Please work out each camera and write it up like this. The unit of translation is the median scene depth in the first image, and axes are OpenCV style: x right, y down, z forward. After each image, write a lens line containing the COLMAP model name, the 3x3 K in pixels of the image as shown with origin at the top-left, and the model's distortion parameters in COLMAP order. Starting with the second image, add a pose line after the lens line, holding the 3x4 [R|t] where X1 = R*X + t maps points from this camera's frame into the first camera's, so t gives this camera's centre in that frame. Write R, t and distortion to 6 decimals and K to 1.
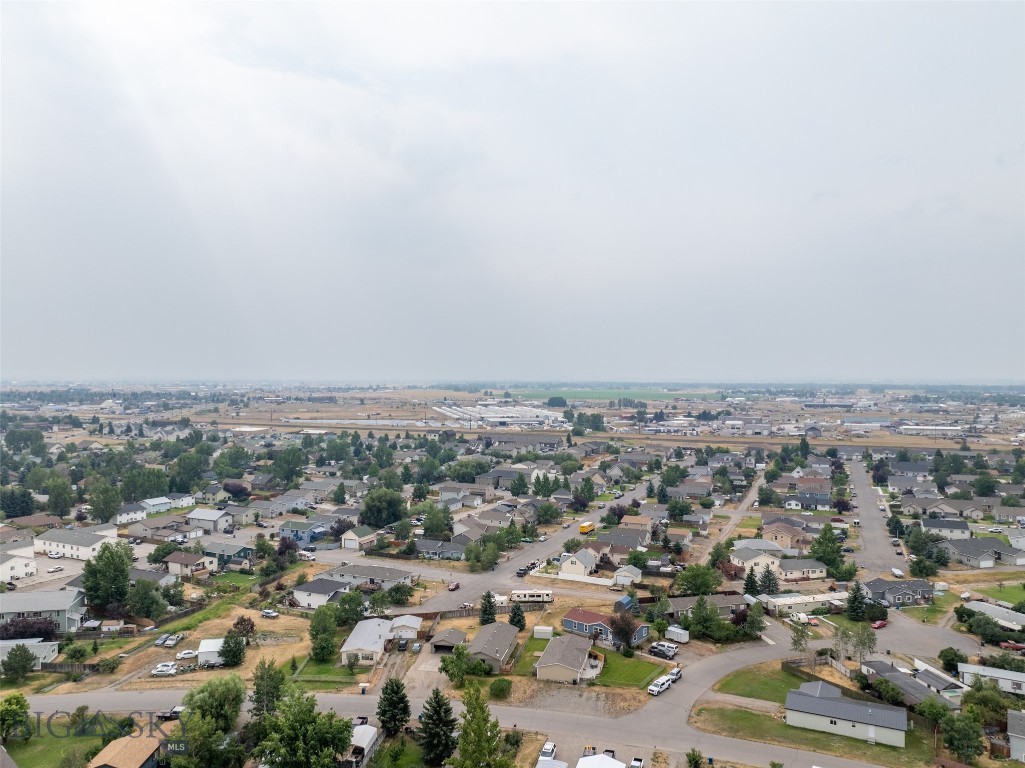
lens RADIAL K [[723.6, 0, 515.2], [0, 723.6, 384.0], [0, 0, 1]] dist [-0.046284, 0.009890]
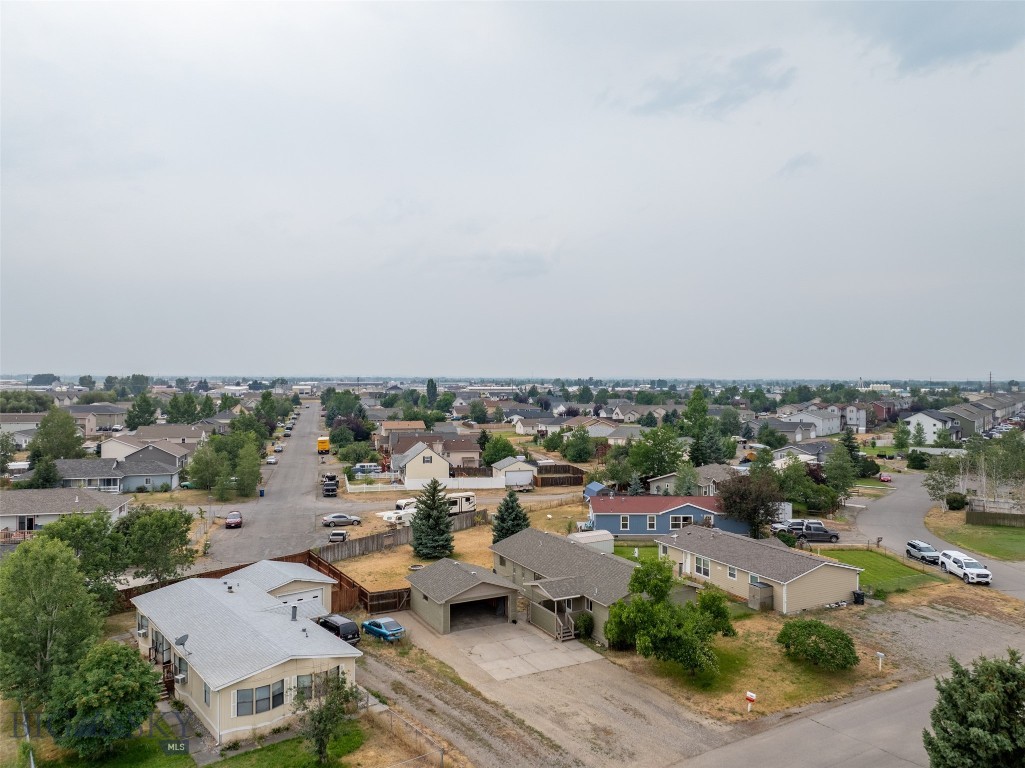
lens RADIAL K [[723.6, 0, 515.2], [0, 723.6, 384.0], [0, 0, 1]] dist [-0.046284, 0.009890]
pose [[0.773878, -0.002340, 0.633330, -0.234279], [0.004845, 0.999986, -0.002224, 0.205900], [-0.633316, 0.004790, 0.773878, 0.569644]]
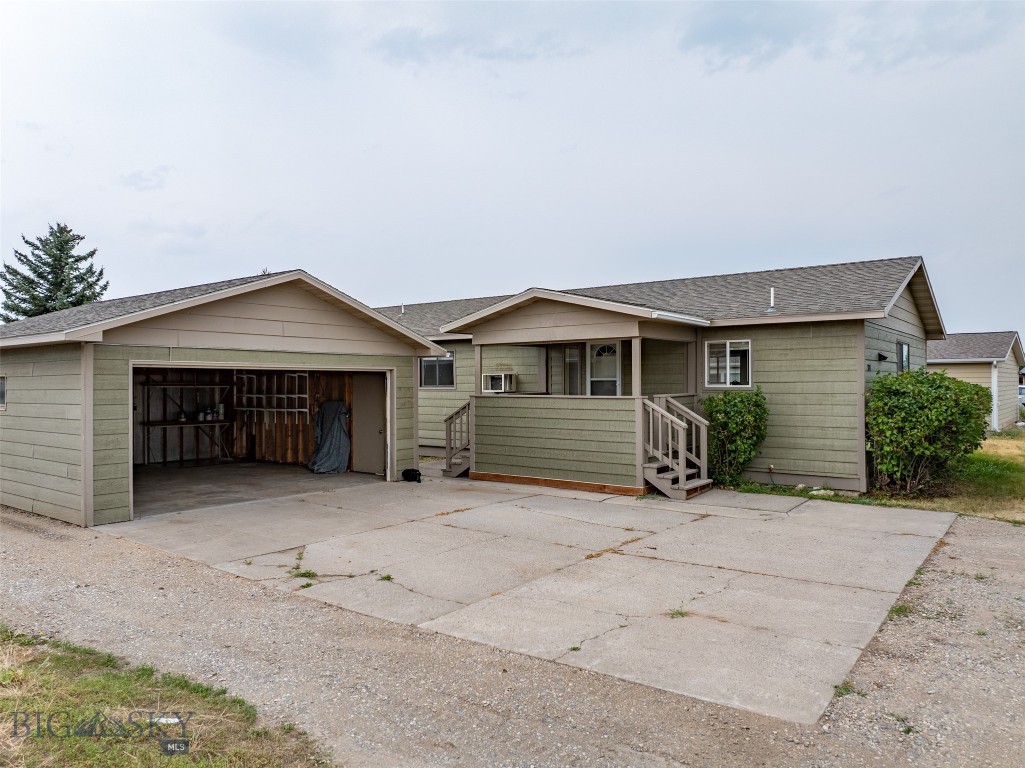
lens RADIAL K [[728.0, 0, 512.5], [0, 728.0, 384.0], [0, 0, 1]] dist [-0.042802, 0.003480]
pose [[0.428825, -0.001621, 0.903386, -0.122300], [0.010211, 0.999943, -0.003053, 0.285699], [-0.903330, 0.010534, 0.428817, 0.740209]]
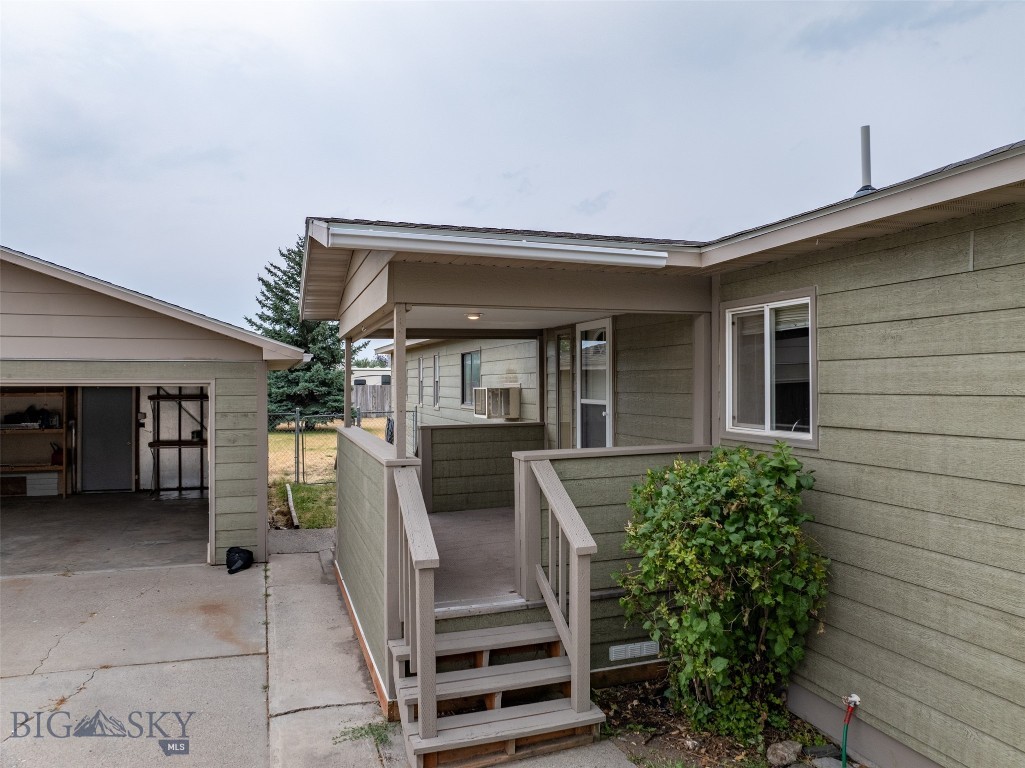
lens RADIAL K [[723.6, 0, 515.2], [0, 723.6, 384.0], [0, 0, 1]] dist [-0.046284, 0.009890]
pose [[0.859052, 0.000503, 0.511888, -0.071858], [0.003956, 0.999963, -0.007621, 0.284437], [-0.511873, 0.008572, 0.859018, 0.734807]]
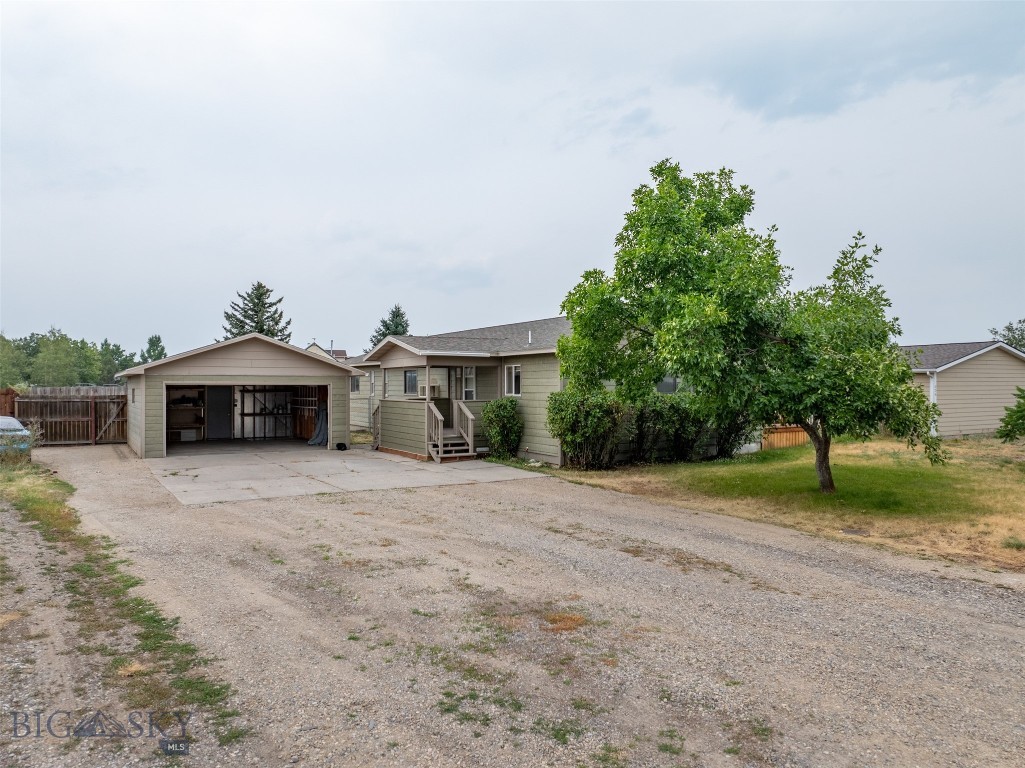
lens RADIAL K [[723.6, 0, 515.2], [0, 723.6, 384.0], [0, 0, 1]] dist [-0.046284, 0.009890]
pose [[0.729927, 0.002274, 0.683521, -0.122687], [0.006182, 0.999932, -0.009928, 0.285358], [-0.683497, 0.011472, 0.729863, 0.675606]]
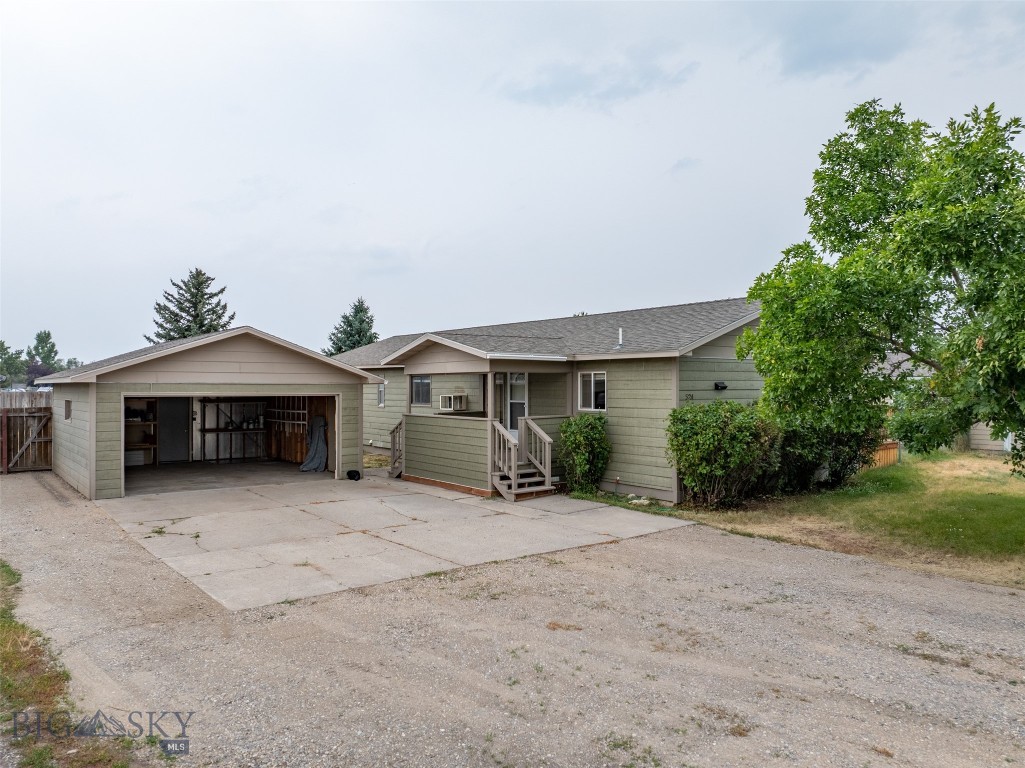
lens RADIAL K [[723.6, 0, 515.2], [0, 723.6, 384.0], [0, 0, 1]] dist [-0.046284, 0.009890]
pose [[0.638024, 0.002982, 0.770011, -0.120356], [0.005839, 0.999945, -0.008711, 0.283658], [-0.769994, 0.010054, 0.637971, 0.705988]]
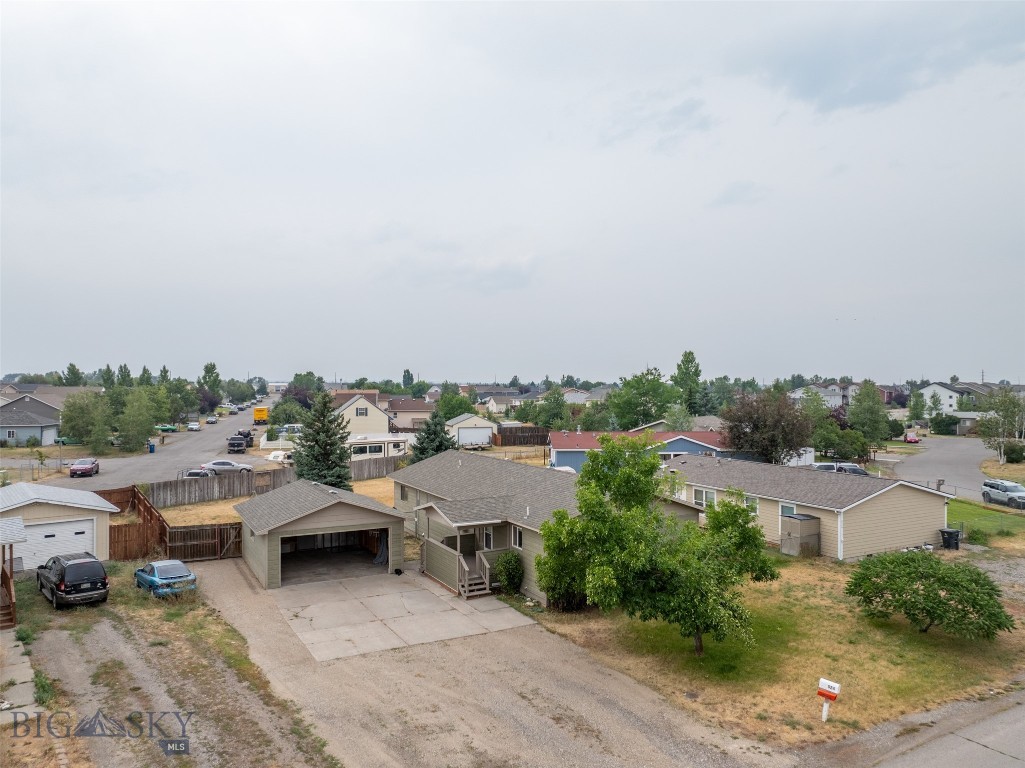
lens RADIAL K [[723.6, 0, 515.2], [0, 723.6, 384.0], [0, 0, 1]] dist [-0.046284, 0.009890]
pose [[0.763686, 0.004168, 0.645574, -0.149100], [0.004215, 0.999926, -0.011442, 0.253827], [-0.645574, 0.011459, 0.763612, 0.637141]]
